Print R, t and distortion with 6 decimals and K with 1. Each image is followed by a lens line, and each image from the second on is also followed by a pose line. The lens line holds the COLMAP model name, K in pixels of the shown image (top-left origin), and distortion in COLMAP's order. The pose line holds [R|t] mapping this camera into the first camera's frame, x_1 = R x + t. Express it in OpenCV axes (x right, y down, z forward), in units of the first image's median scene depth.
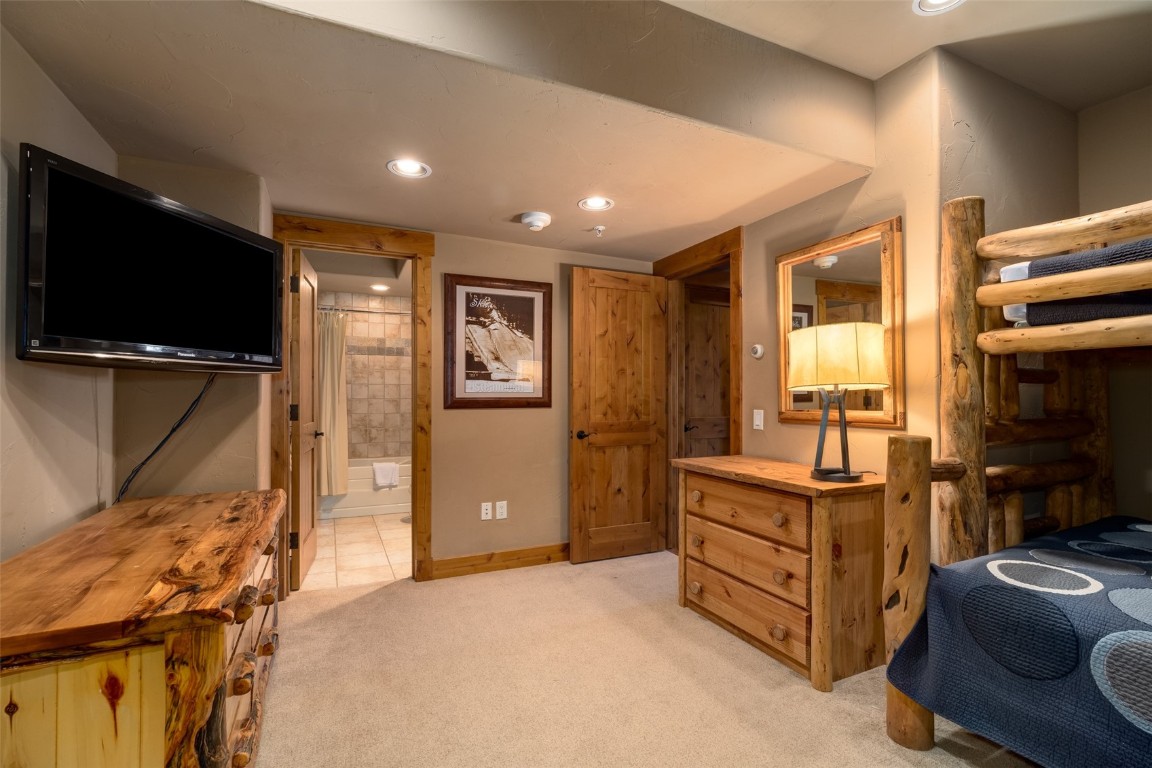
lens RADIAL K [[516.1, 0, 574.9], [0, 516.1, 390.4], [0, 0, 1]] dist [-0.001485, -0.000347]
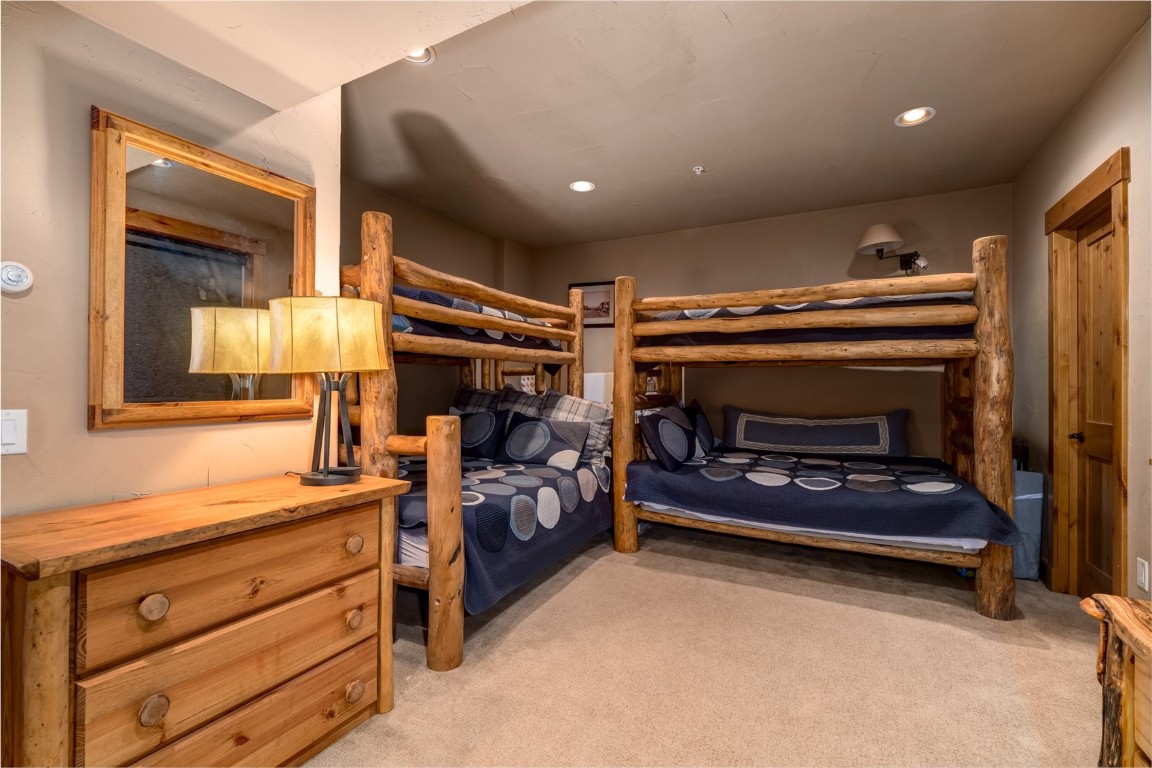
lens RADIAL K [[516.1, 0, 575.6], [0, 516.1, 383.5], [0, 0, 1]] dist [-0.001485, -0.000347]
pose [[-0.605589, -0.001944, 0.795775, -0.364669], [-0.016946, 0.999802, -0.010454, 0.014911], [-0.795597, -0.019816, -0.605502, 1.089873]]
